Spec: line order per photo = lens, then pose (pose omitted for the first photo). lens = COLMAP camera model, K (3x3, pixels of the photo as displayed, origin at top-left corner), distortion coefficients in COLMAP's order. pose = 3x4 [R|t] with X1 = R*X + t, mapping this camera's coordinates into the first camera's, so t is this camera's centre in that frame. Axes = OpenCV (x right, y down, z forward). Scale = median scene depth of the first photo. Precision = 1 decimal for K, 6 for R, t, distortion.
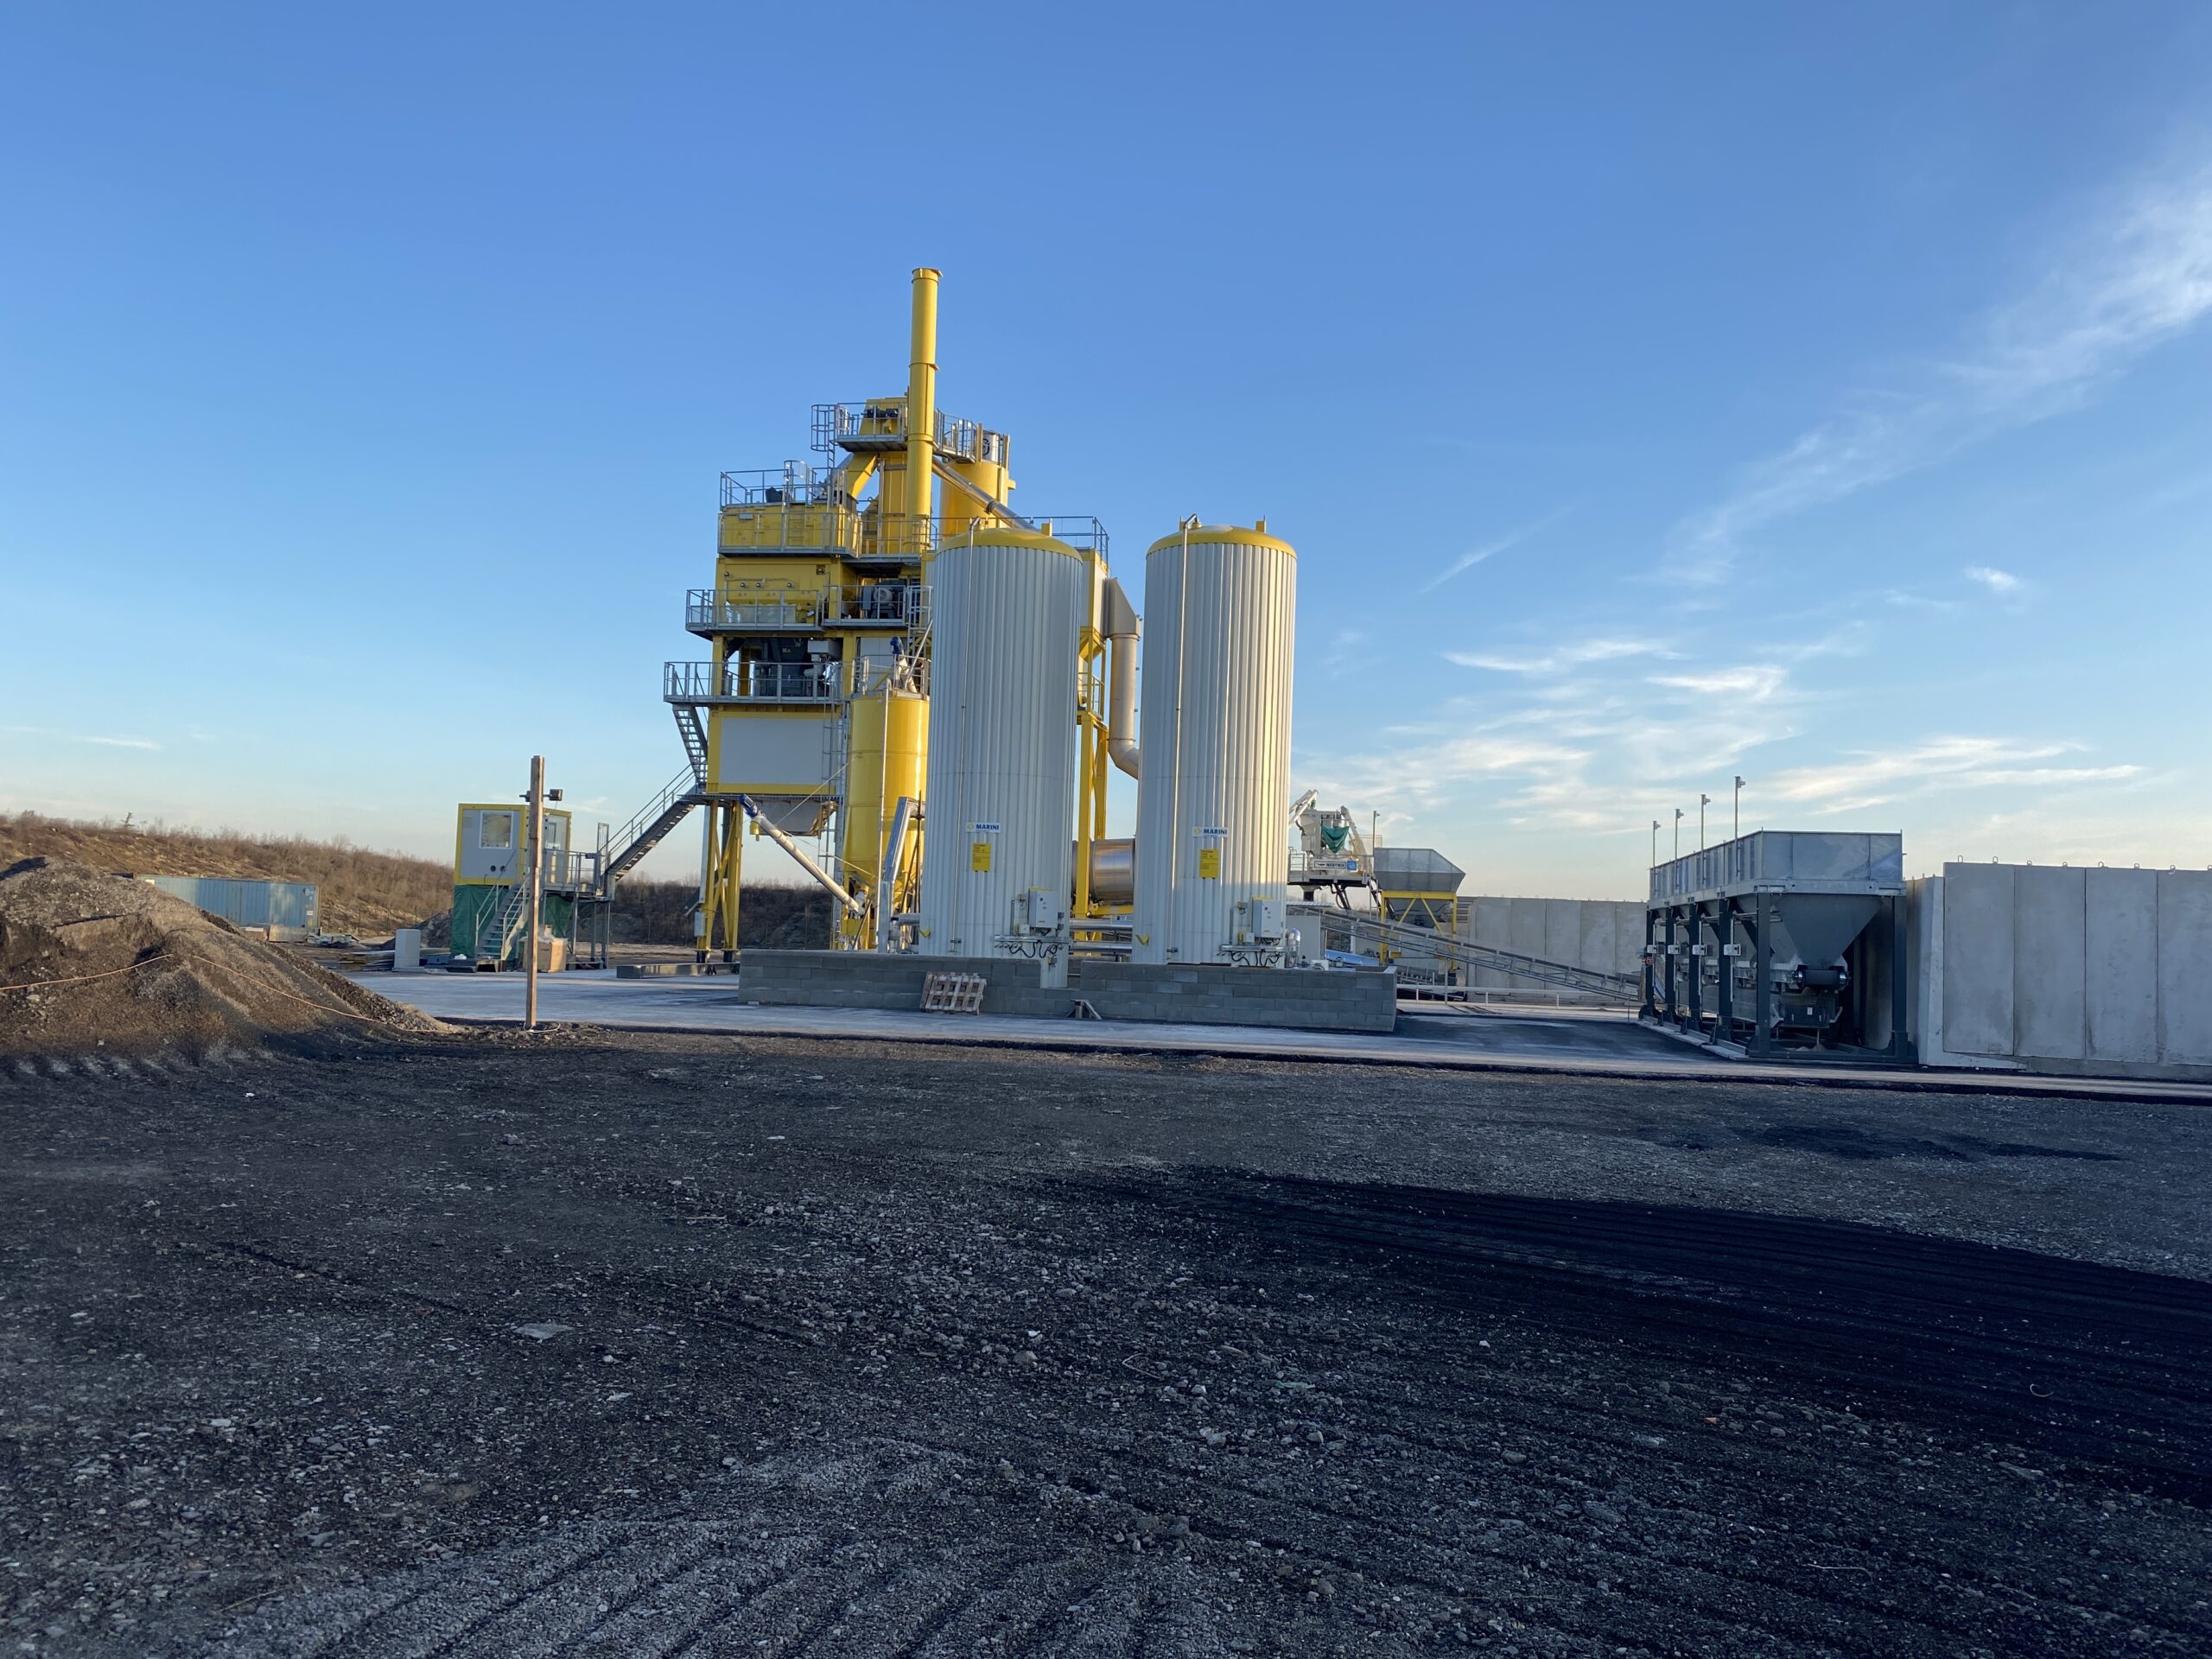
lens RADIAL K [[1684.3, 0, 1106.0], [0, 1684.3, 829.5], [0, 0, 1]] dist [0.107551, -0.188108]
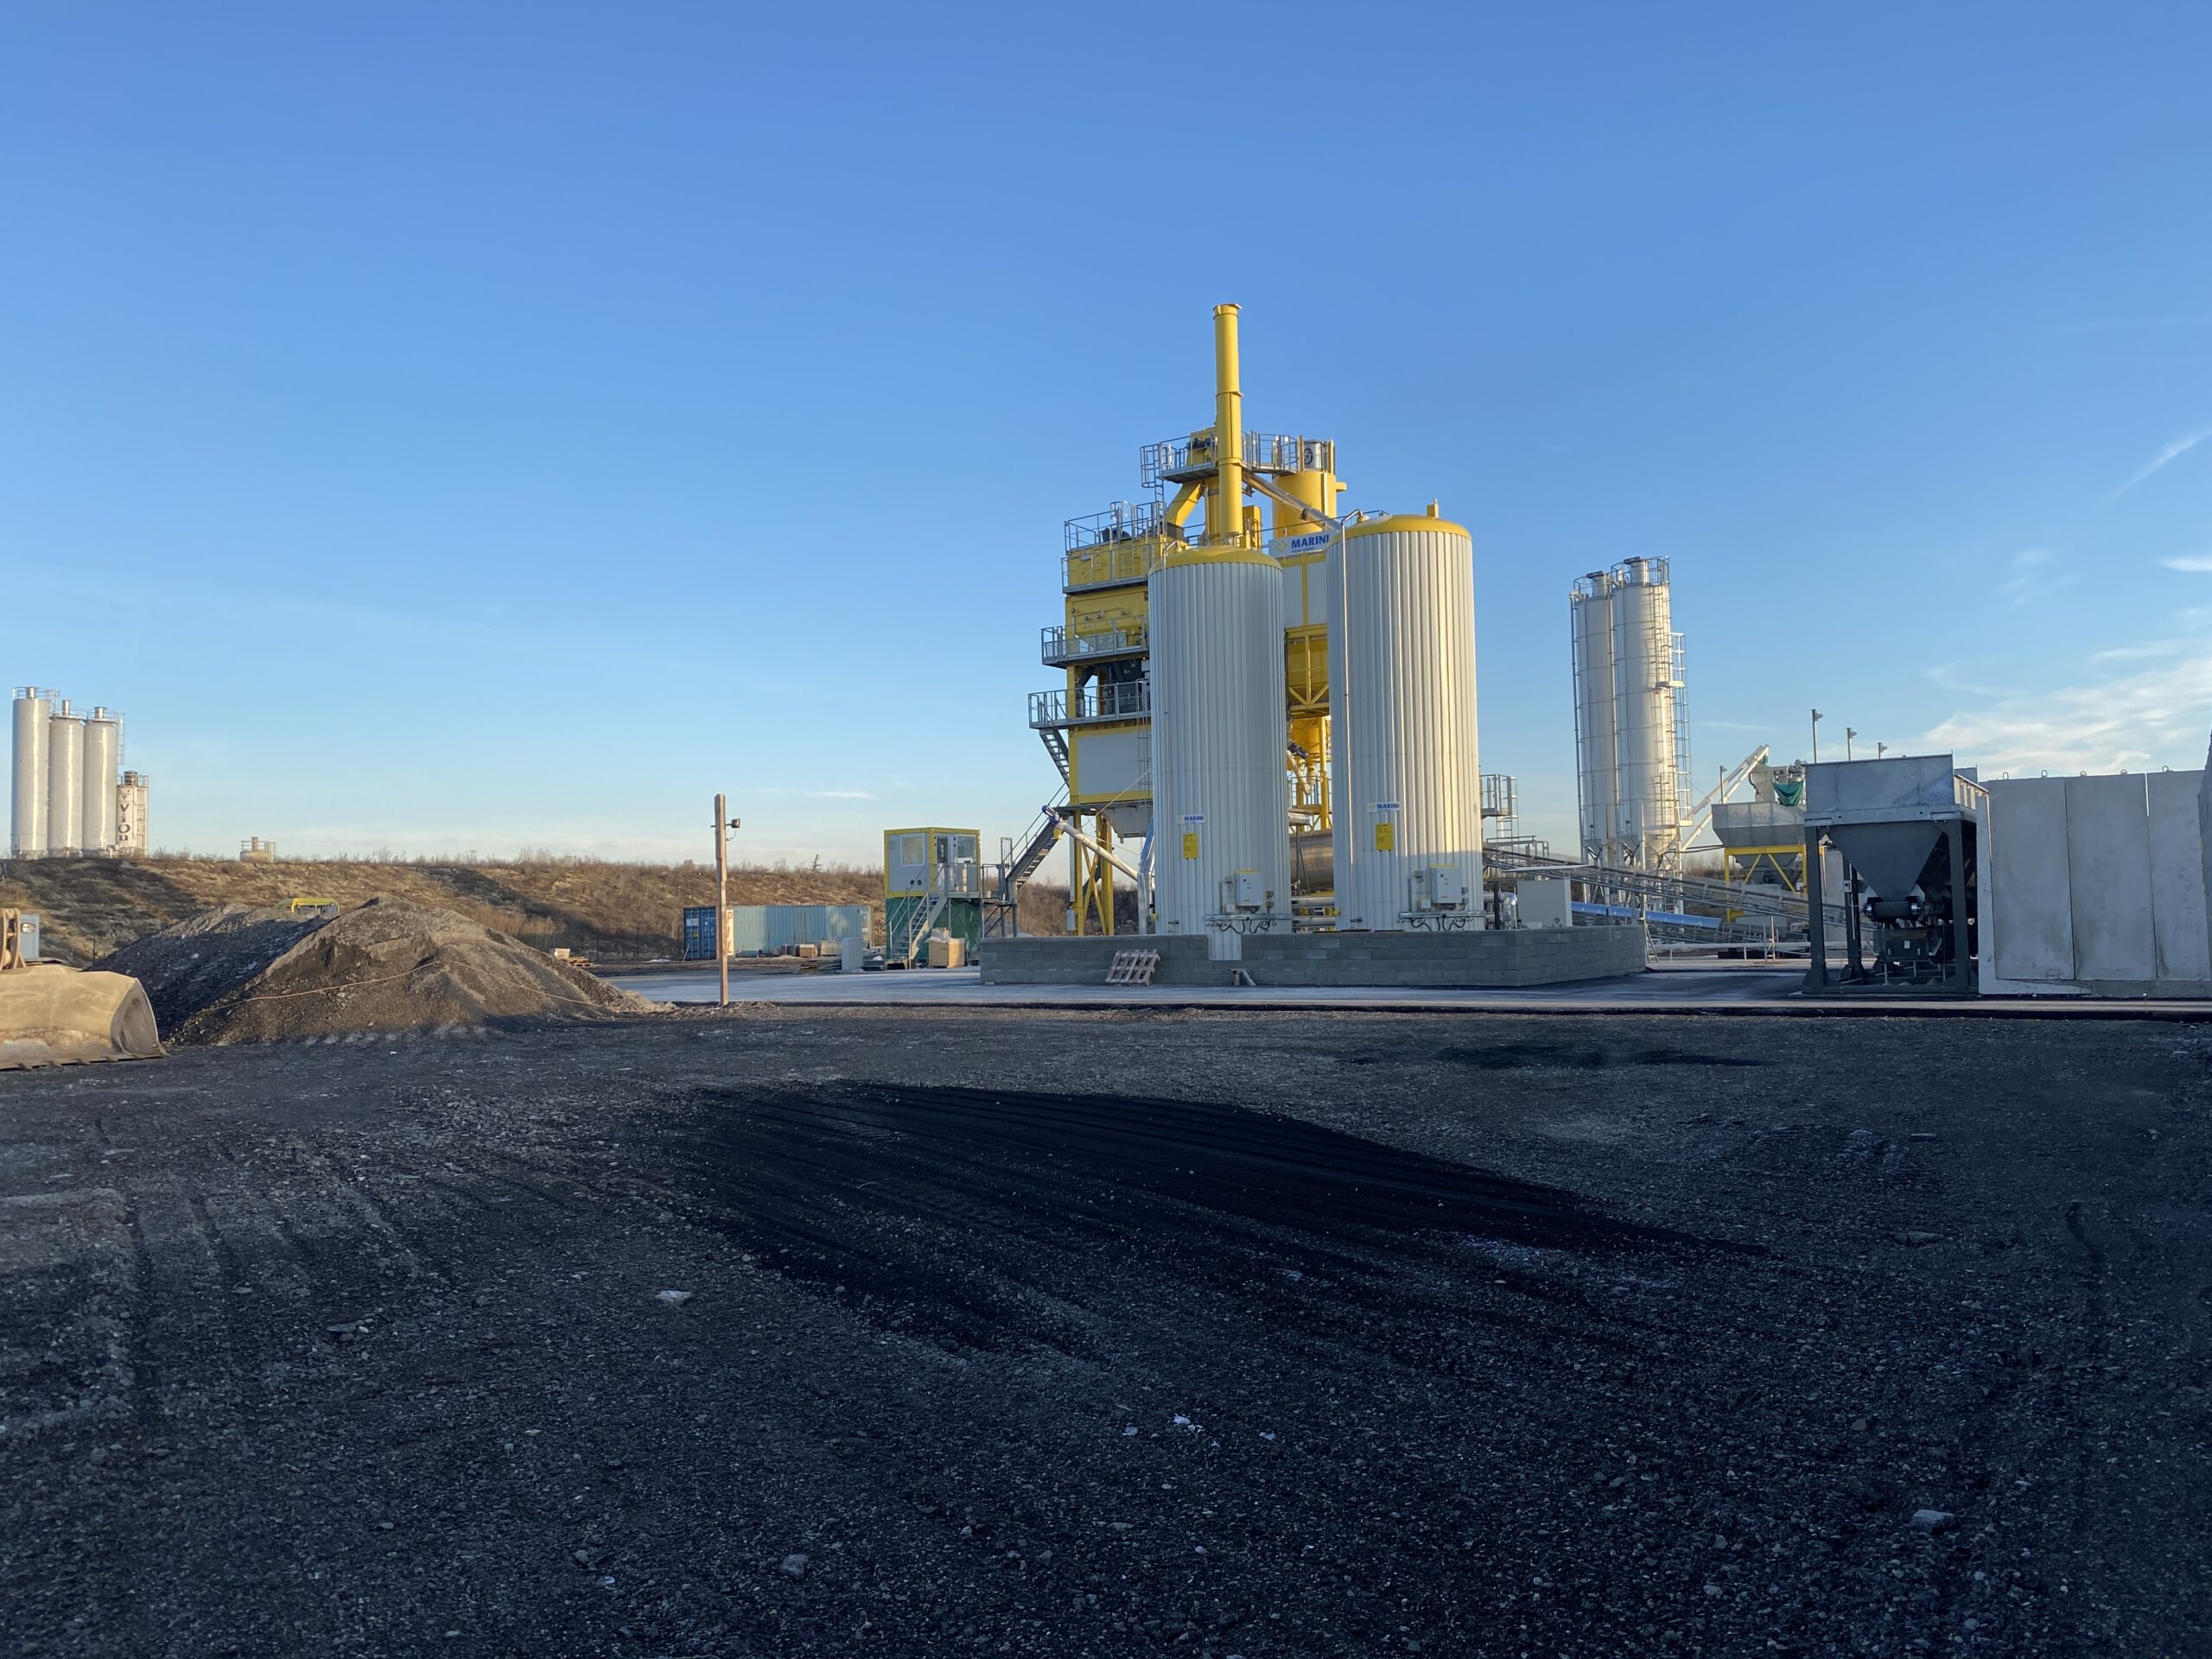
lens RADIAL K [[1684.3, 0, 1106.0], [0, 1684.3, 829.5], [0, 0, 1]] dist [0.107551, -0.188108]
pose [[0.922796, -0.076003, -0.377719, 0.210629], [0.076989, 0.996953, -0.012512, 0.010867], [0.377519, -0.017534, 0.925836, -0.035438]]
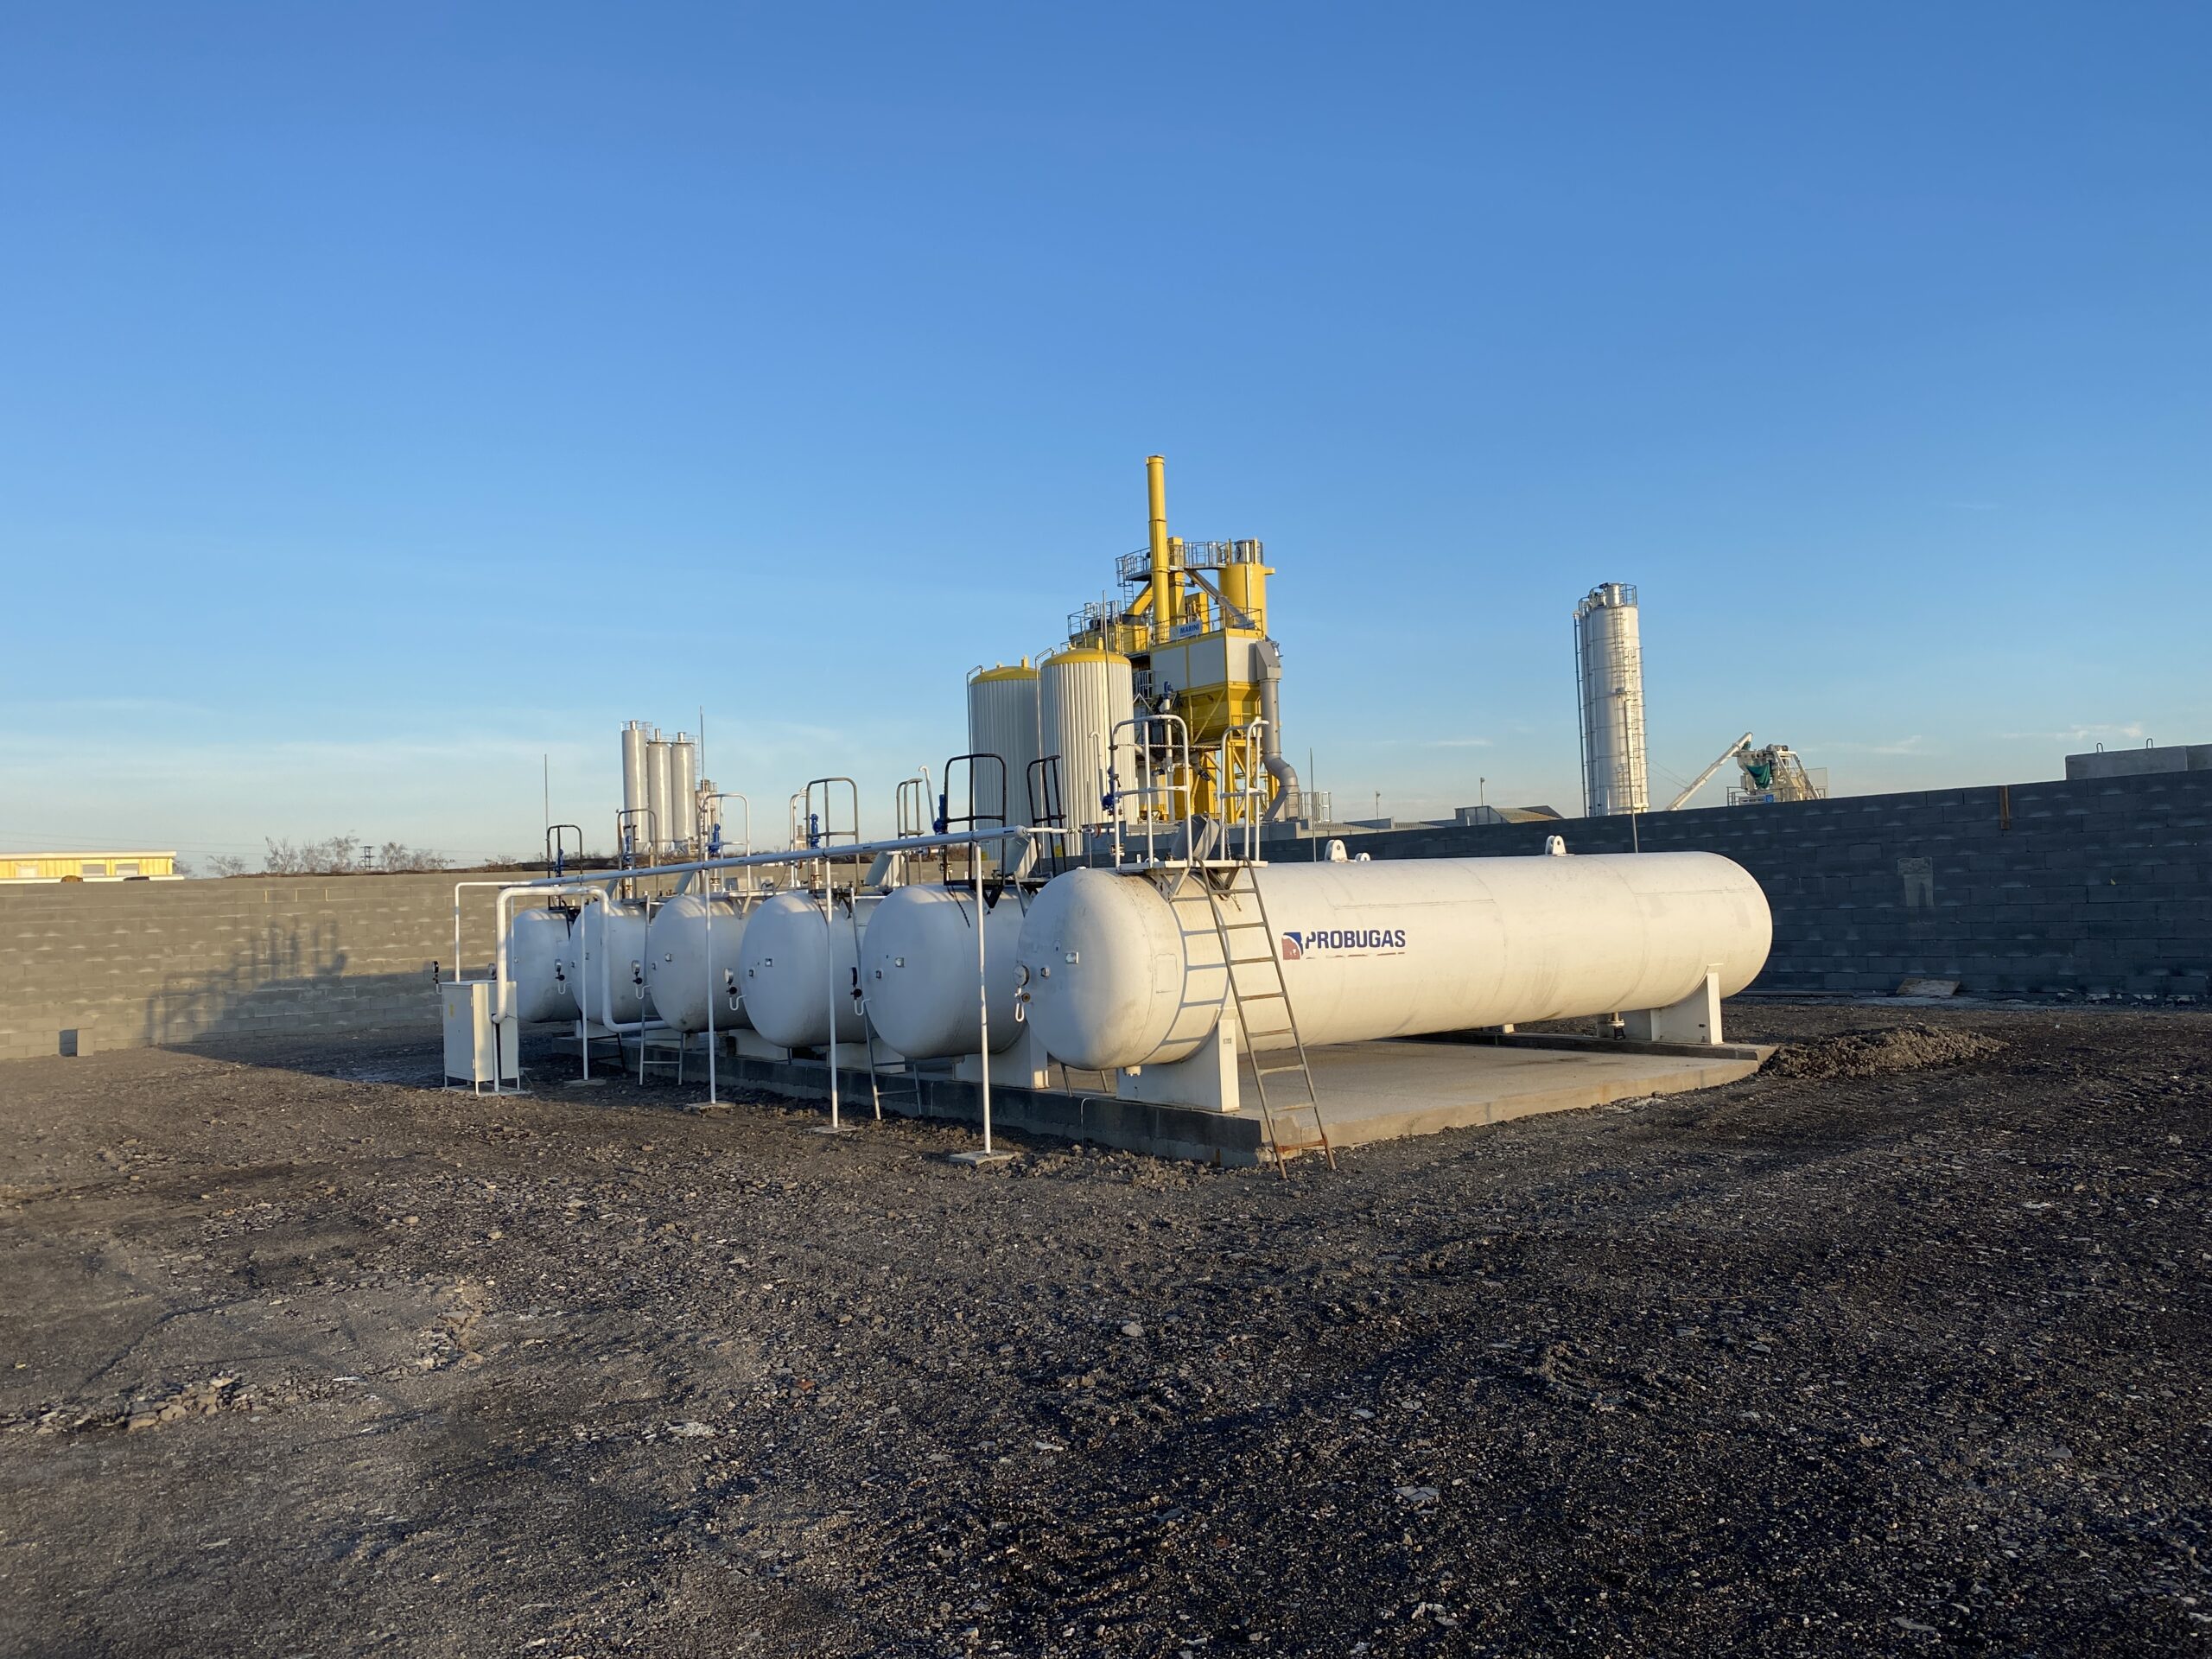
lens RADIAL K [[1684.3, 0, 1106.0], [0, 1684.3, 829.5], [0, 0, 1]] dist [0.107551, -0.188108]
pose [[0.724293, -0.089066, -0.683716, 0.874746], [0.106464, 0.994176, -0.016726, 0.020537], [0.681223, -0.060677, 0.729557, -0.146836]]
